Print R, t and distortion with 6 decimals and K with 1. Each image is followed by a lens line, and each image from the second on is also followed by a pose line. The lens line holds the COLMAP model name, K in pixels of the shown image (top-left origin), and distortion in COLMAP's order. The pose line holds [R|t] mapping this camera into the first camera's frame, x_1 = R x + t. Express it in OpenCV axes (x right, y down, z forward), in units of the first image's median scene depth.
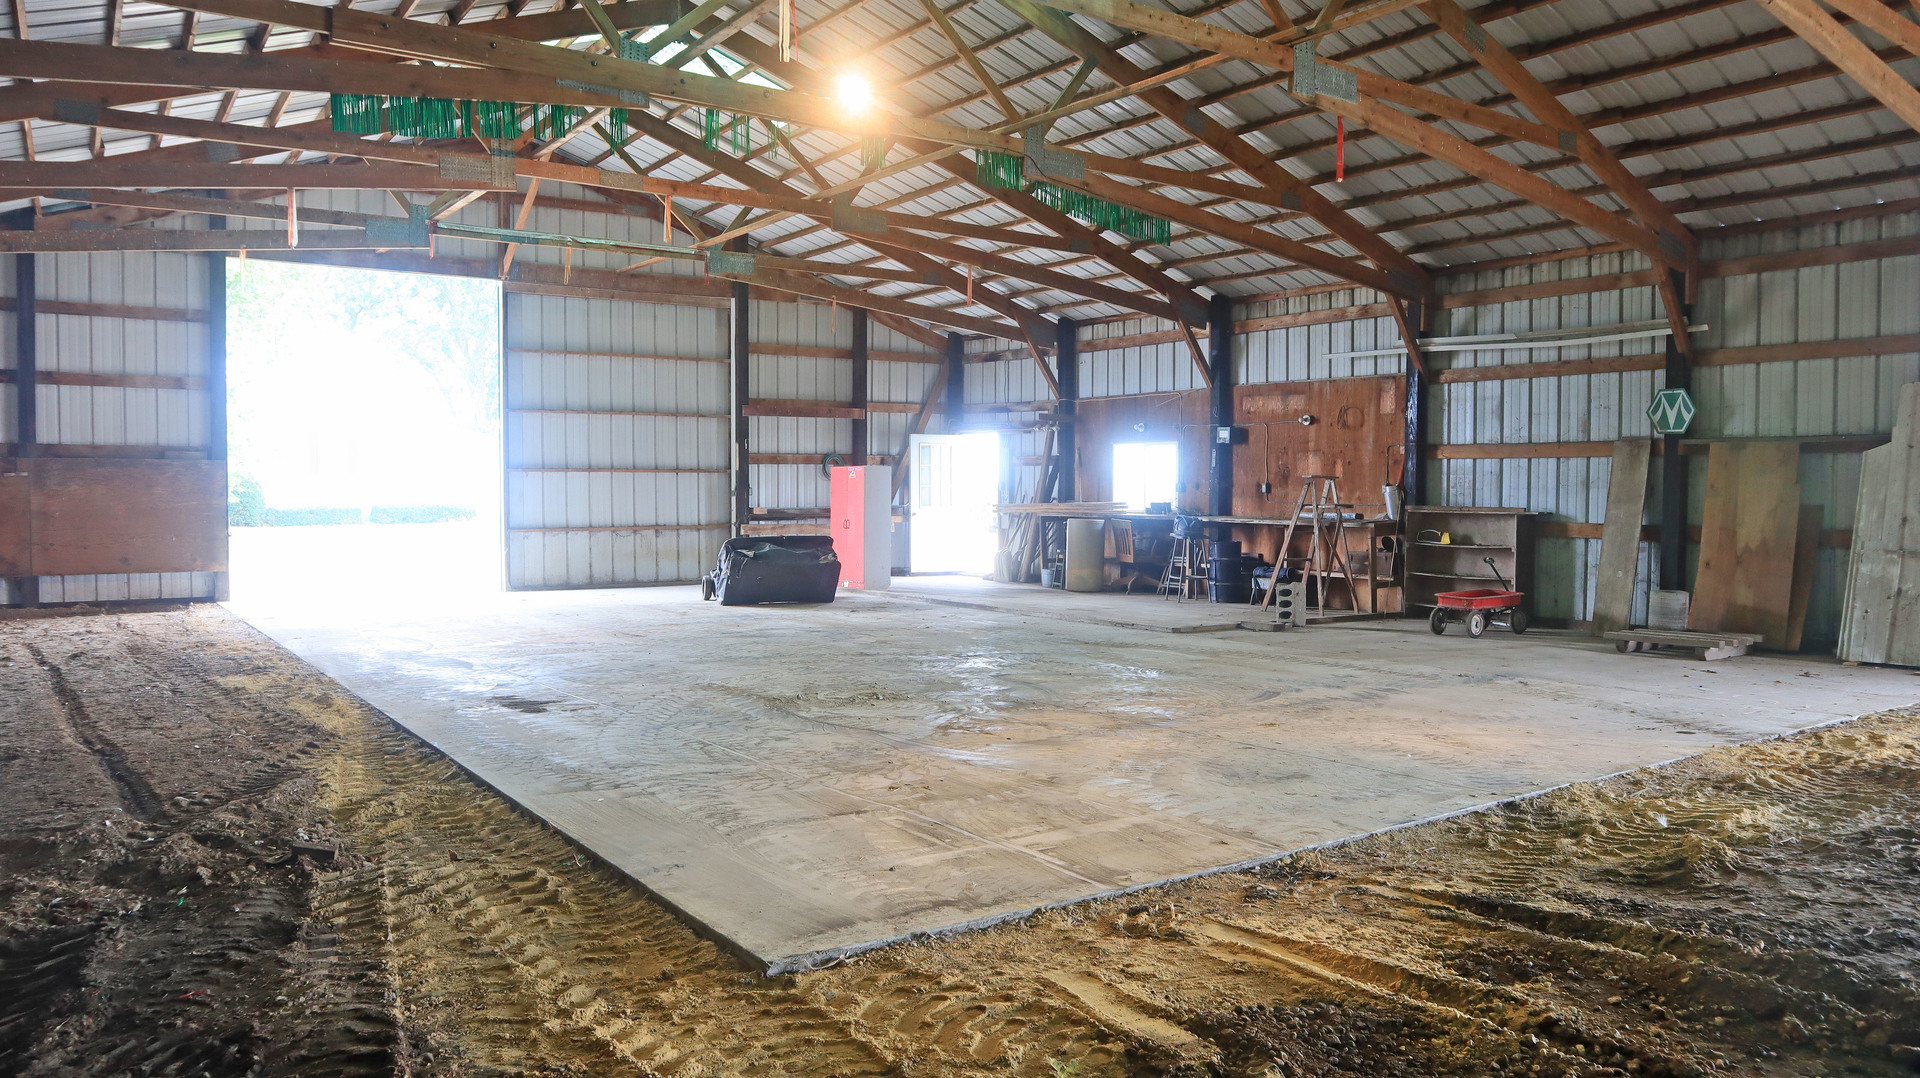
lens RADIAL K [[1383.1, 0, 962.5], [0, 1383.1, 542.1], [0, 0, 1]] dist [-0.043186, 0.017834]
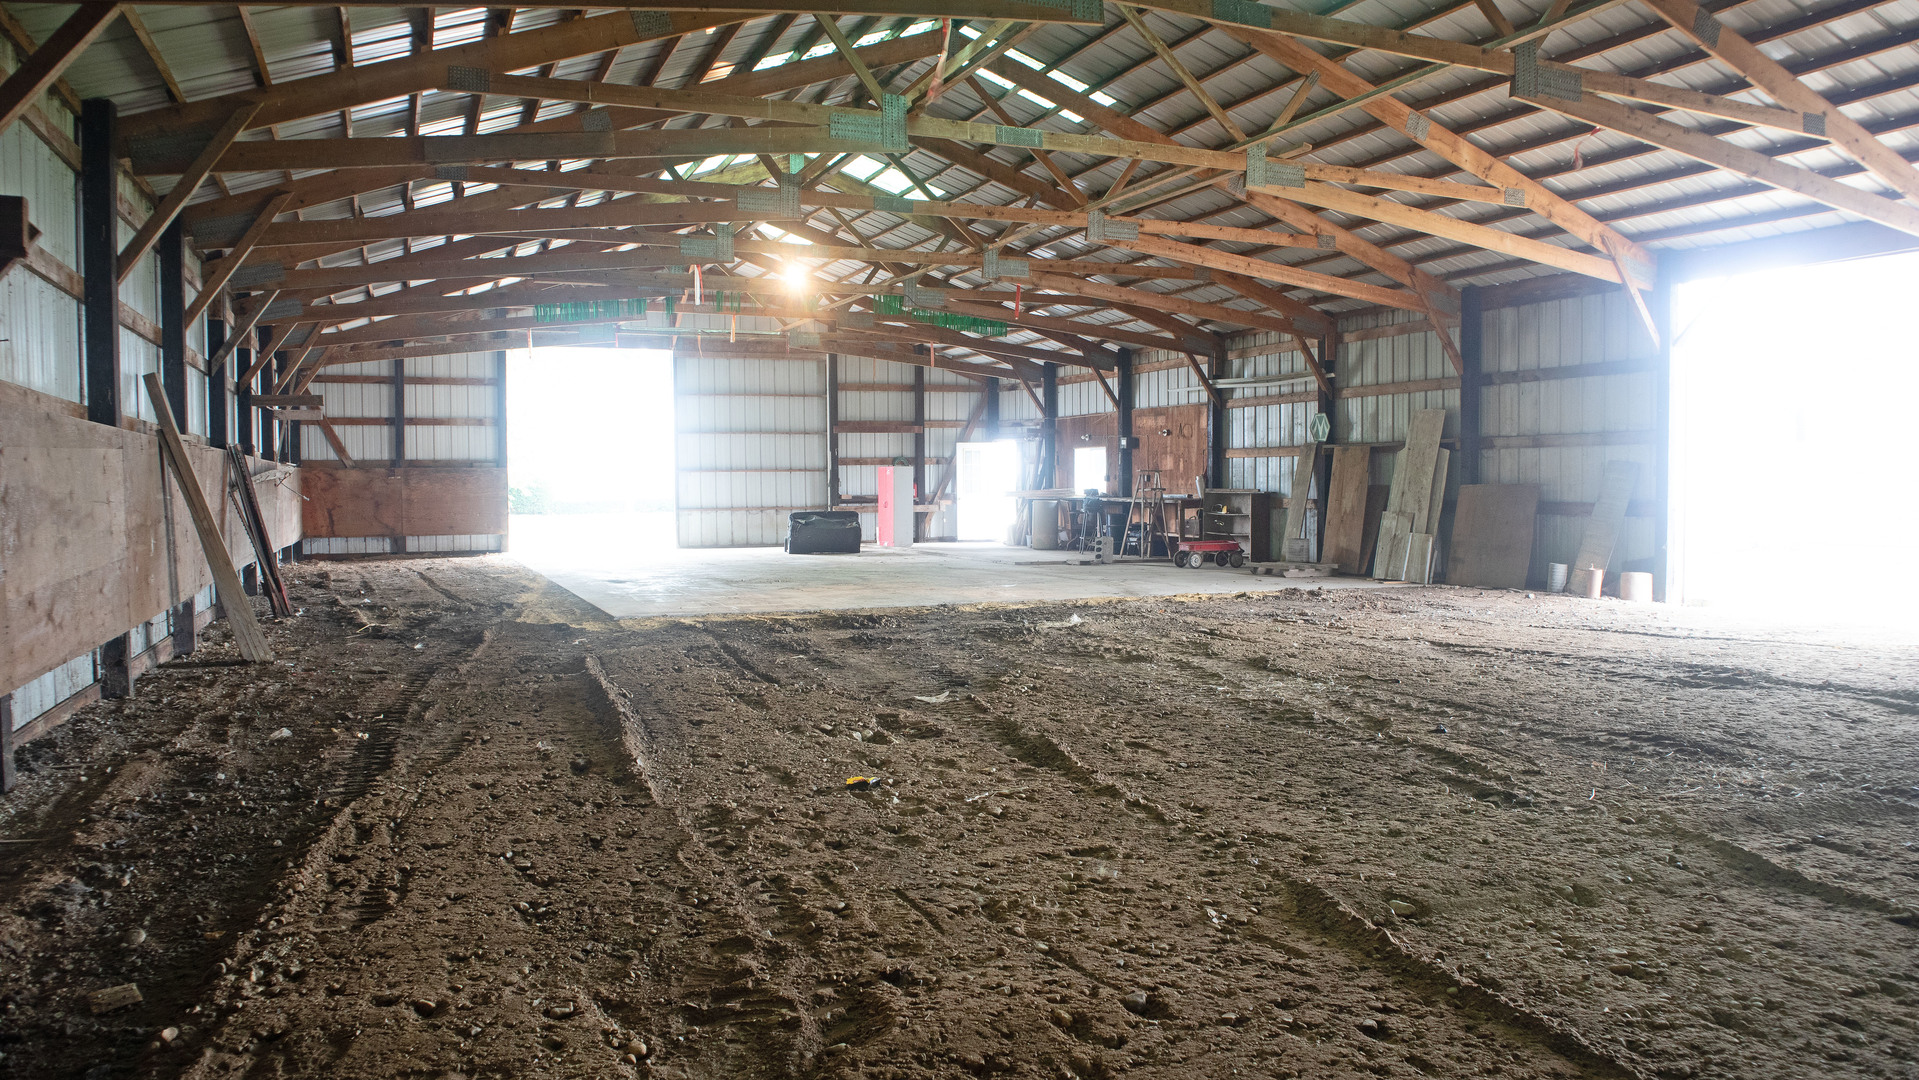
lens RADIAL K [[1382.3, 0, 960.4], [0, 1382.3, 537.0], [0, 0, 1]] dist [-0.043186, 0.017834]
pose [[0.978573, -0.001155, -0.205896, 0.321636], [0.001120, 0.999999, -0.000289, 0.024202], [0.205896, 0.000053, 0.978574, -0.489050]]
